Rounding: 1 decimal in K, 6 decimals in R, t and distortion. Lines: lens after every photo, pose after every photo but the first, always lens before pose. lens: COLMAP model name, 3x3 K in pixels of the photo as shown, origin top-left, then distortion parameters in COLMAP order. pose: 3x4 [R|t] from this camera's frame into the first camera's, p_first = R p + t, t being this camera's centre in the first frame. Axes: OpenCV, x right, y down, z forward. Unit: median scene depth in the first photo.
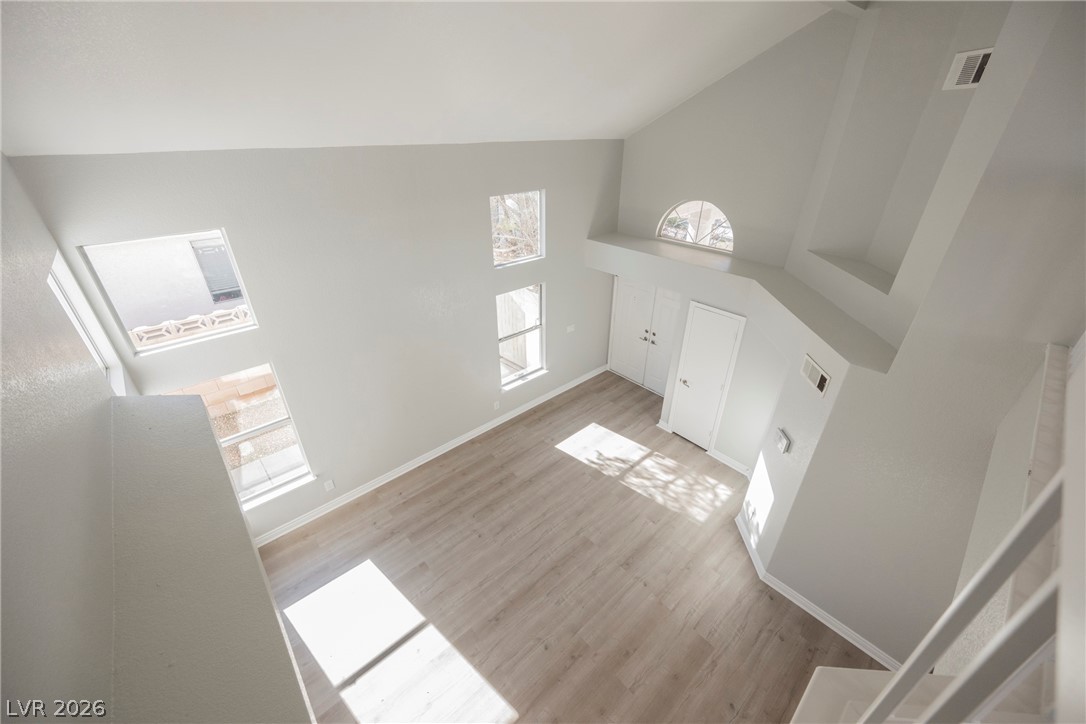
lens RADIAL K [[423.4, 0, 545.4], [0, 423.4, 360.9], [0, 0, 1]] dist [-0.001457, -0.000215]
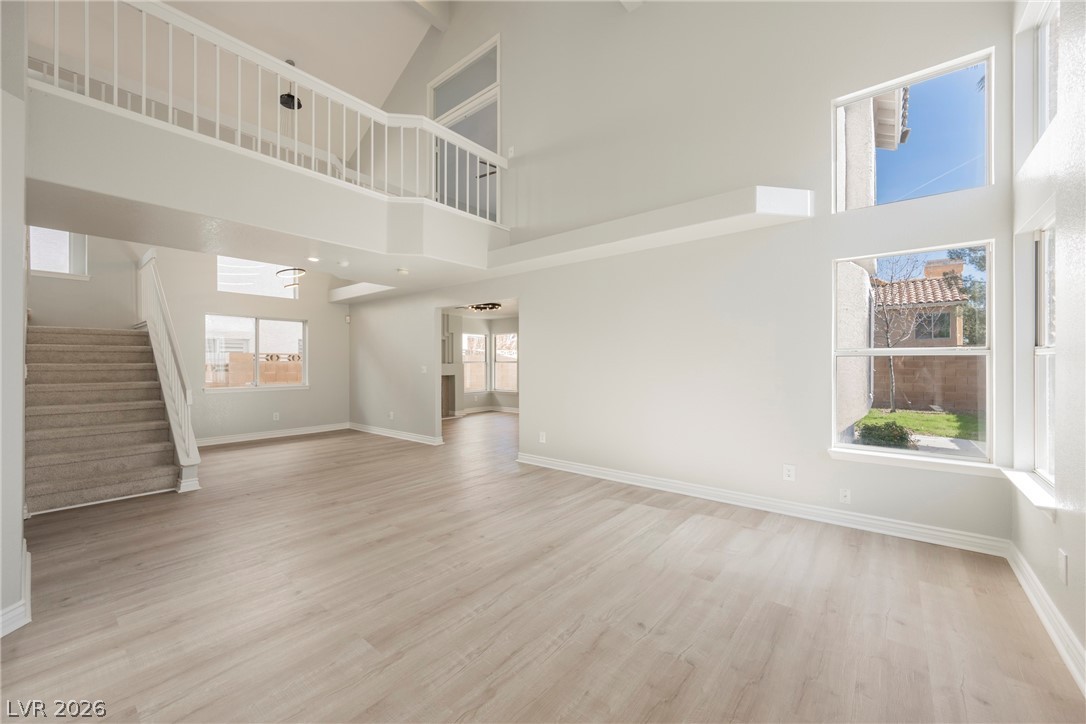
lens RADIAL K [[423.4, 0, 543.3], [0, 423.4, 363.6], [0, 0, 1]] dist [-0.001457, -0.000215]
pose [[-0.989257, -0.003913, -0.146134, 0.004387], [-0.074383, 0.874037, 0.480132, -0.009585], [0.125847, 0.485844, -0.864938, 1.190816]]
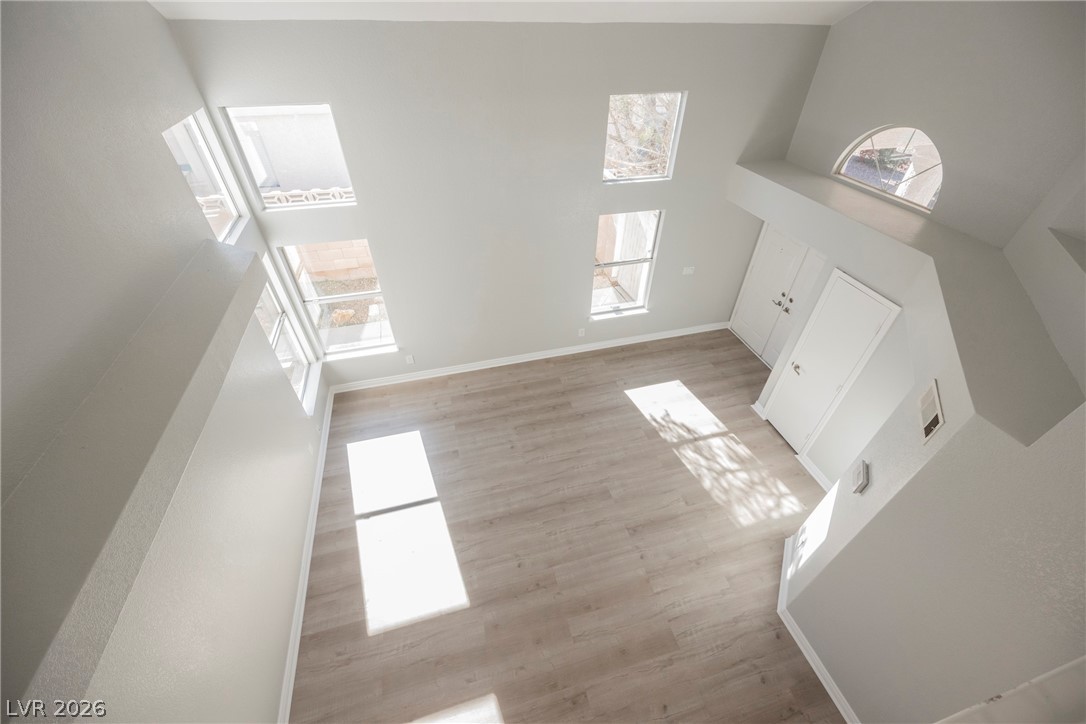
lens RADIAL K [[423.4, 0, 547.2], [0, 423.4, 363.0], [0, 0, 1]] dist [-0.001457, -0.000215]
pose [[0.896322, 0.294957, -0.331071, 0.201790], [-0.226934, 0.946613, 0.228967, -0.041826], [0.380932, -0.130096, 0.915405, 0.099051]]
